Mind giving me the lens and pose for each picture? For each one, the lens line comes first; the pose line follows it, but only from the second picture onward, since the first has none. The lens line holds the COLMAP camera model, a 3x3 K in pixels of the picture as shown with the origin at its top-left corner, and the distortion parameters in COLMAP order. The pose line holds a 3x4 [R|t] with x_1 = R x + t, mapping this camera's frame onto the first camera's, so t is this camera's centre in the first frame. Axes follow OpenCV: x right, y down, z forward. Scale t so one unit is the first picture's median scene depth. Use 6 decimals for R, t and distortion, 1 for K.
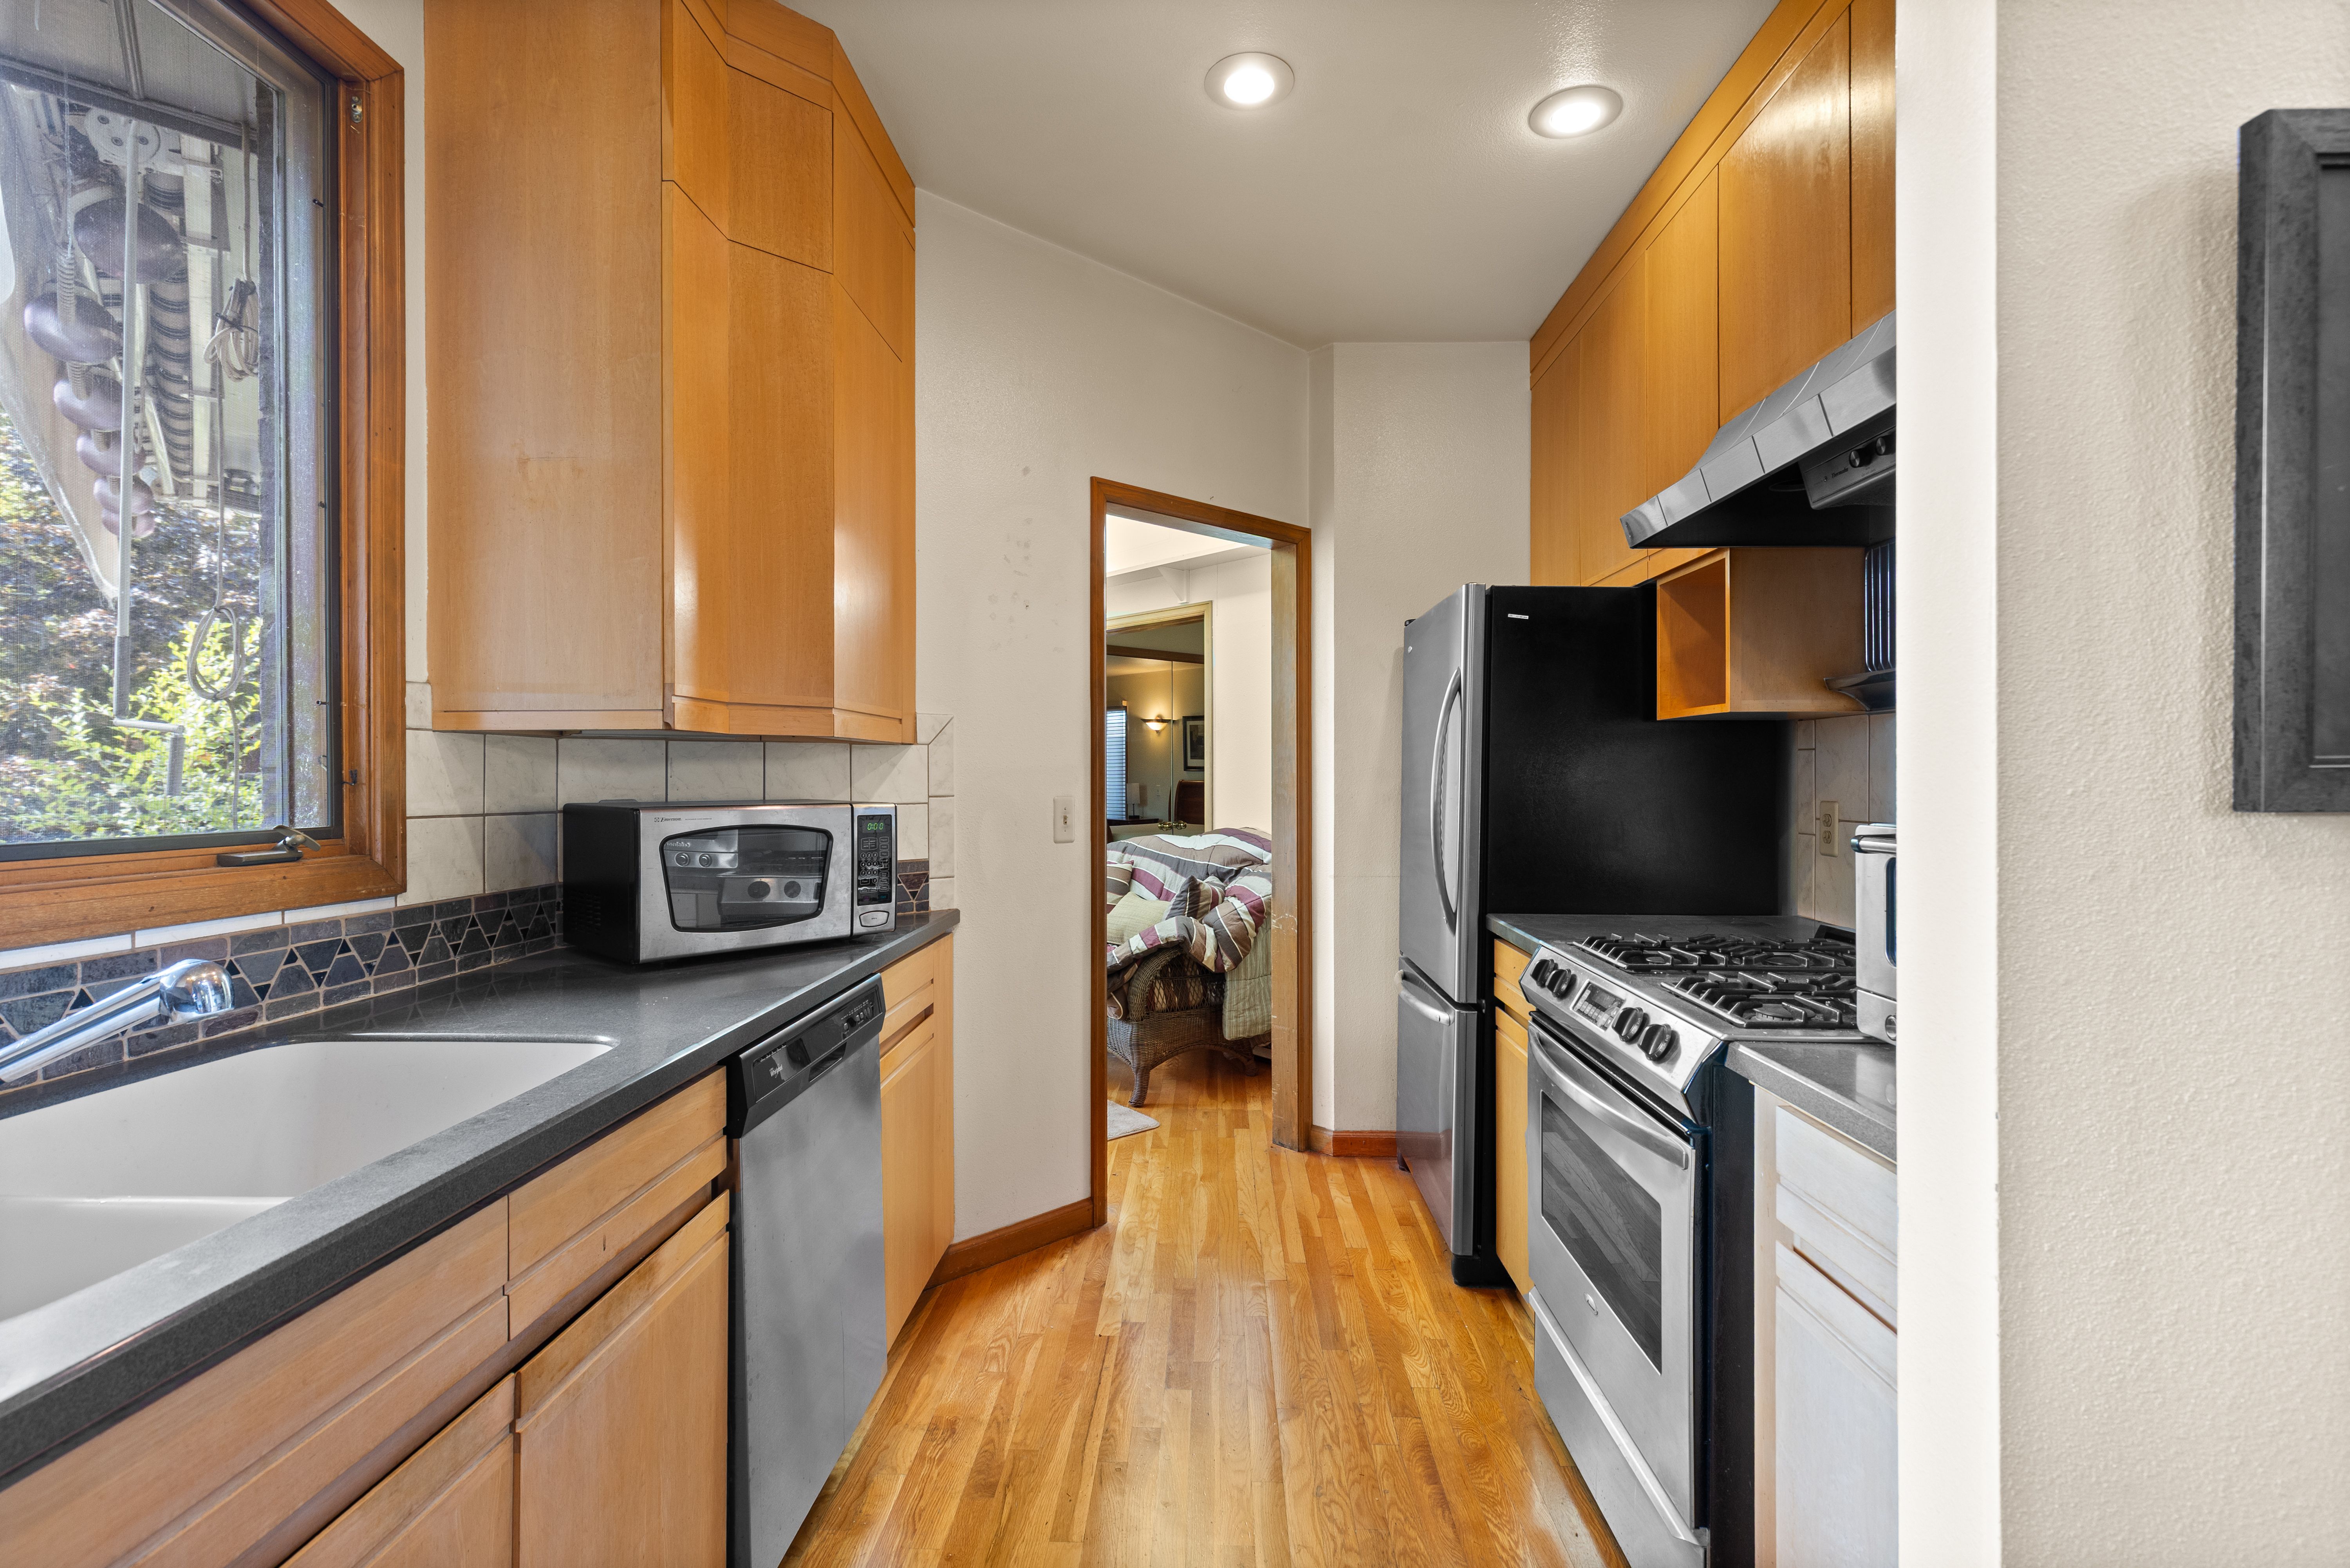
lens RADIAL K [[1058.1, 0, 1179.3], [0, 1058.1, 778.0], [0, 0, 1]] dist [0.003058, -0.000595]
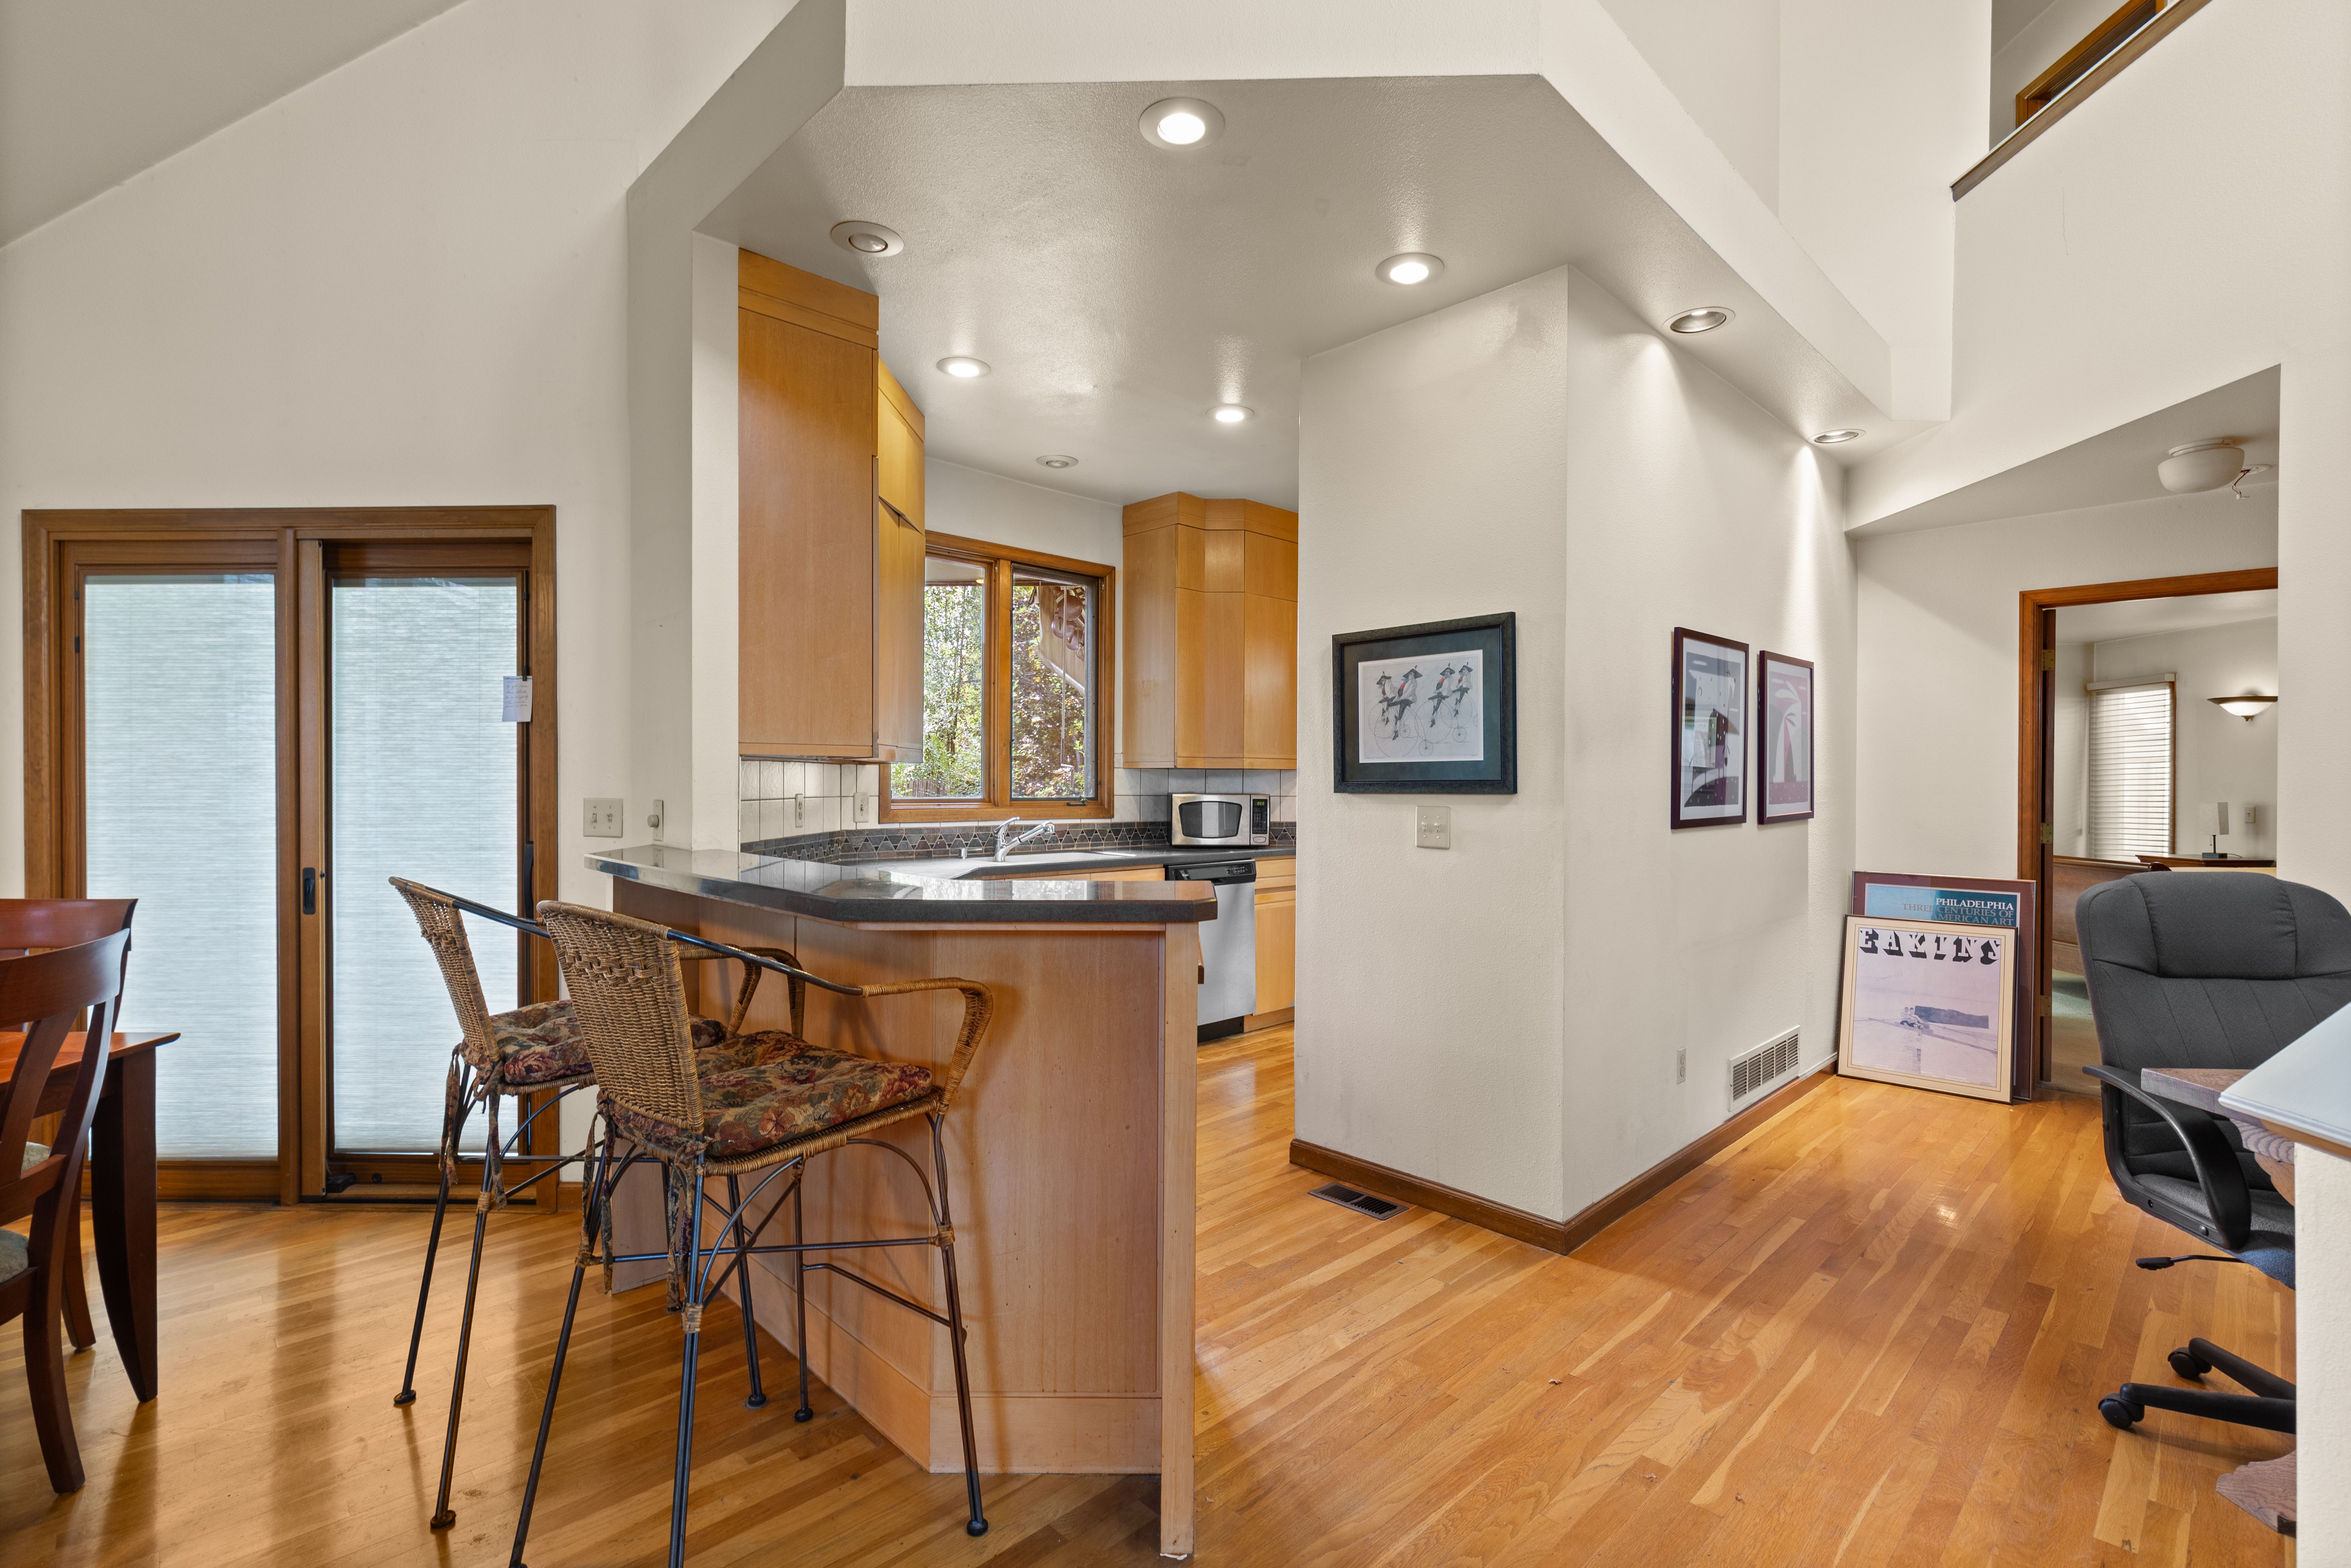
lens RADIAL K [[1056.8, 0, 1175.5], [0, 1056.8, 784.0], [0, 0, 1]] dist [0.003176, -0.000237]
pose [[0.718967, 0.007445, -0.695005, 0.970755], [-0.008011, 0.999965, 0.002425, -0.003467], [0.694998, 0.003825, 0.719001, -0.704195]]
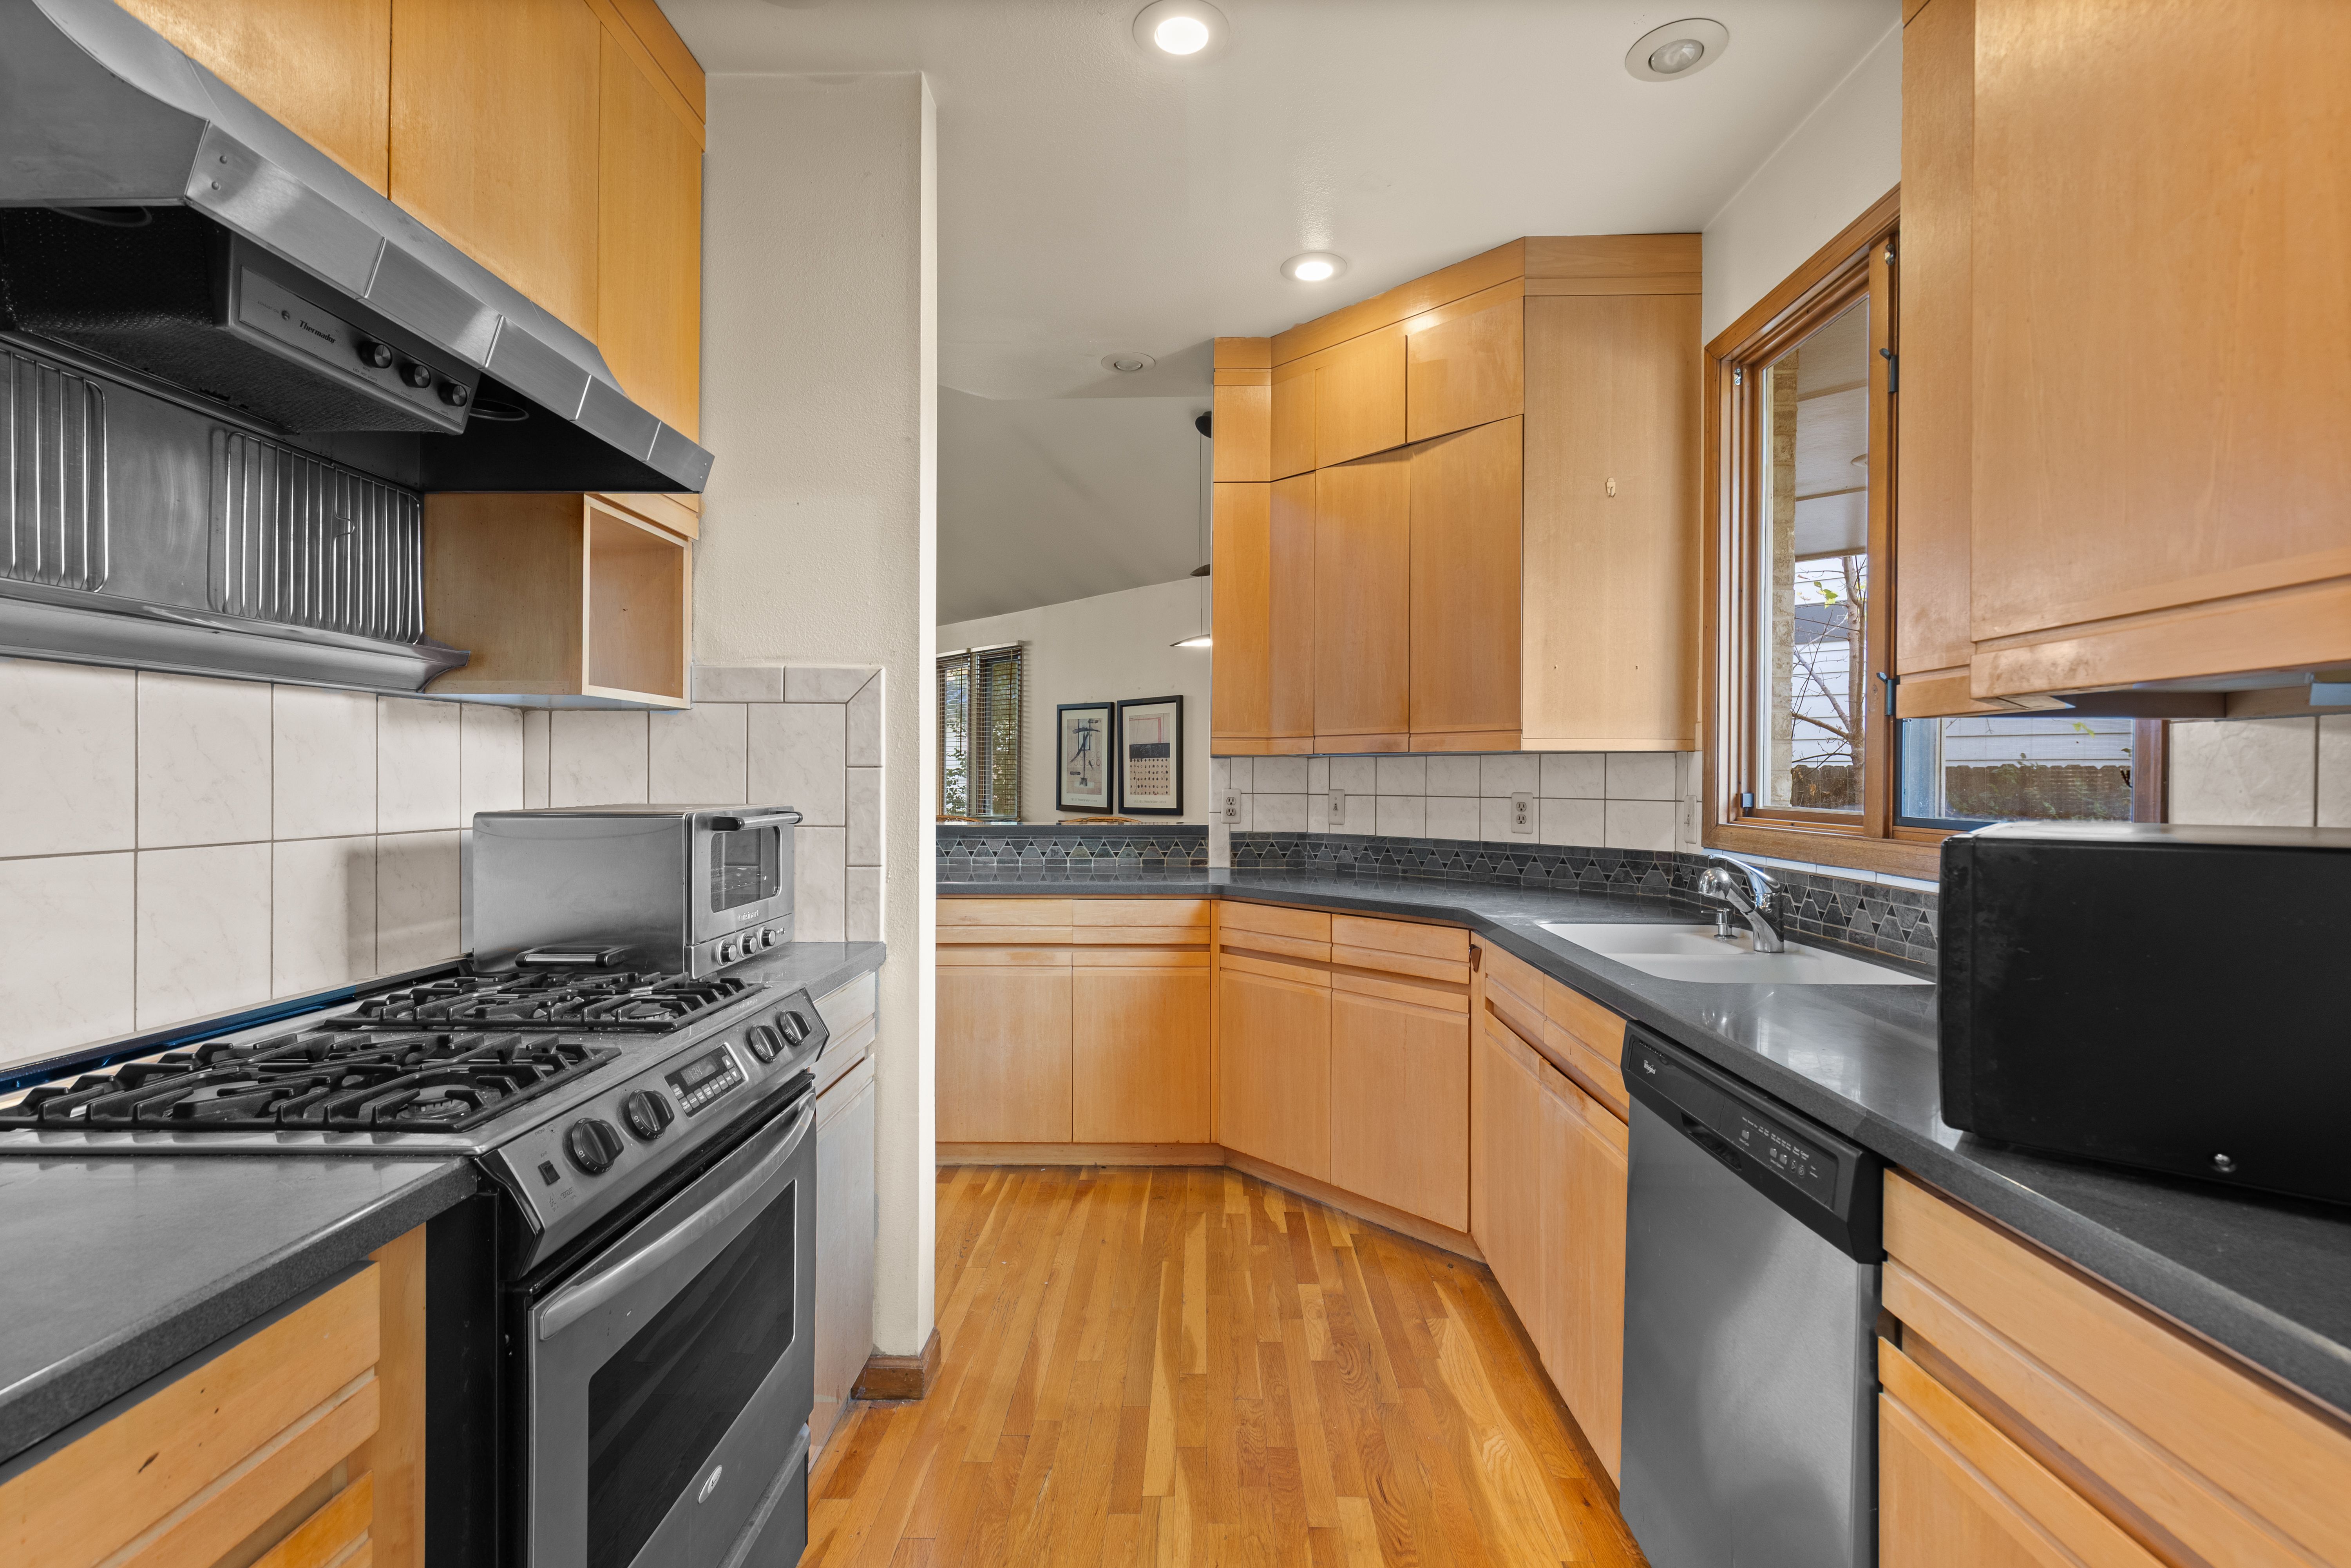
lens RADIAL K [[1058.6, 0, 1179.8], [0, 1058.6, 778.0], [0, 0, 1]] dist [0.003058, -0.000595]
pose [[-0.999954, -0.004105, -0.008648, 0.042647], [-0.004134, 0.999986, 0.003342, -0.001184], [0.008635, 0.003378, -0.999957, 1.066922]]
